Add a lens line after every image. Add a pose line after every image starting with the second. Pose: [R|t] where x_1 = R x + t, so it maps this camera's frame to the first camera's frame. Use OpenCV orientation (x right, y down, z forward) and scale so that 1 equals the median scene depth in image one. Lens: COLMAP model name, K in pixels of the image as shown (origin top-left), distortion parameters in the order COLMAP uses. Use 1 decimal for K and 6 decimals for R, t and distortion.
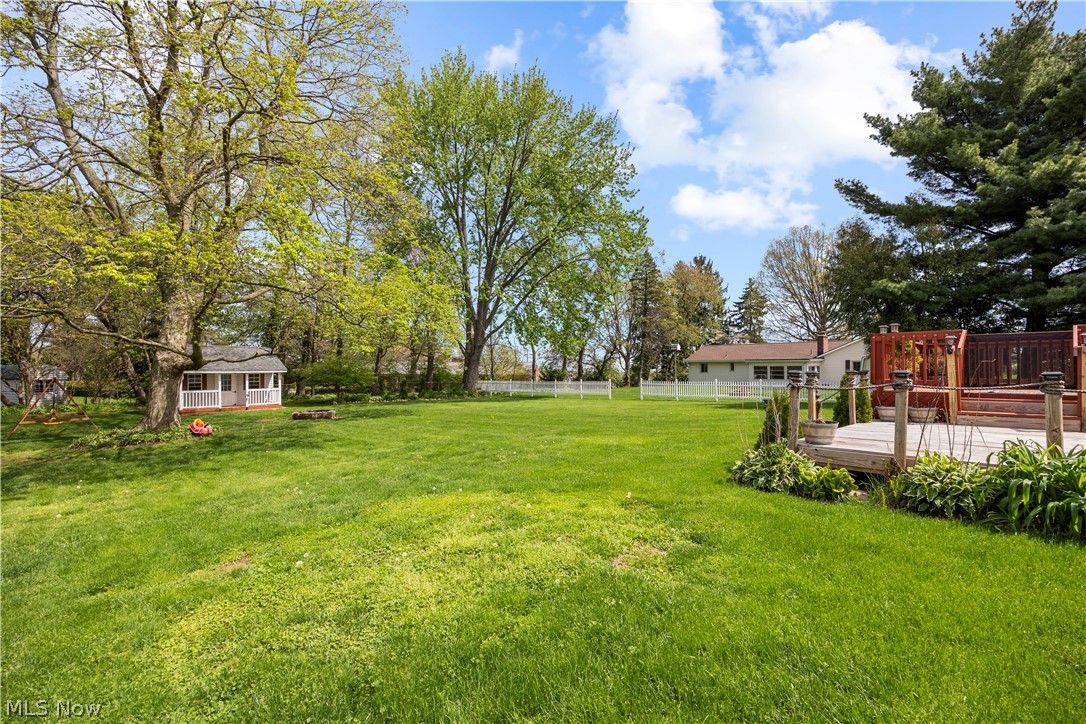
lens RADIAL K [[504.2, 0, 542.9], [0, 504.2, 366.1], [0, 0, 1]] dist [-0.014036, 0.001690]
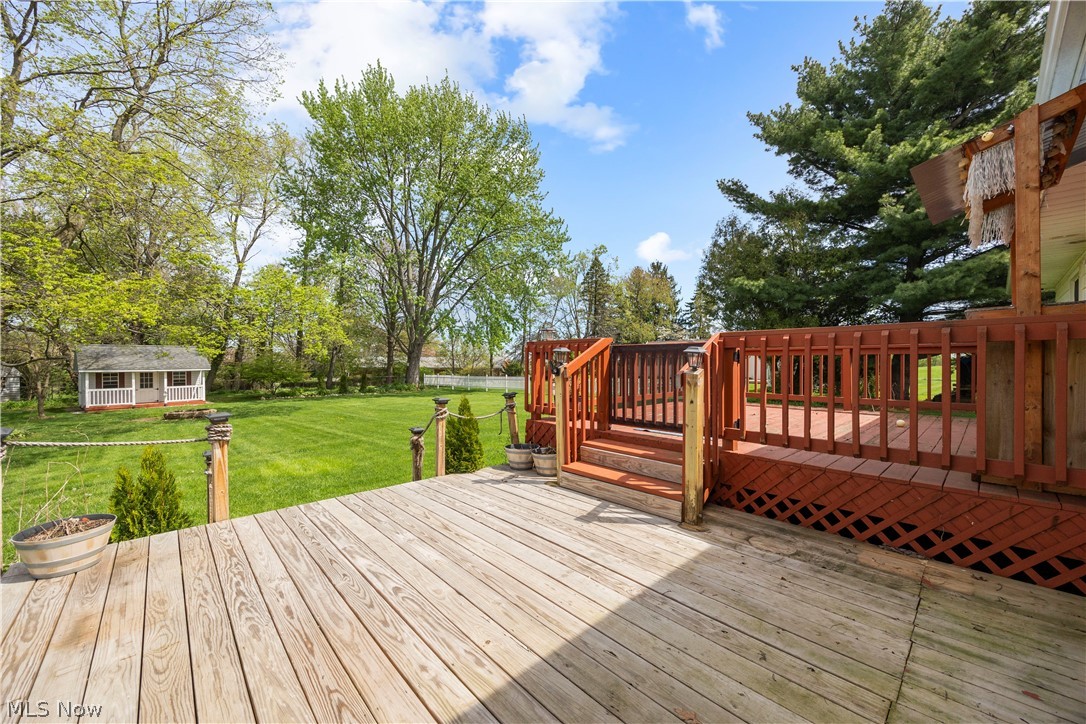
lens RADIAL K [[420.1, 0, 542.3], [0, 420.1, 364.8], [0, 0, 1]] dist [0.002414, -0.000564]
pose [[0.999756, -0.002315, -0.021948, 0.256418], [0.002699, 0.999843, 0.017522, -0.015758], [0.021904, -0.017577, 0.999606, 0.144065]]
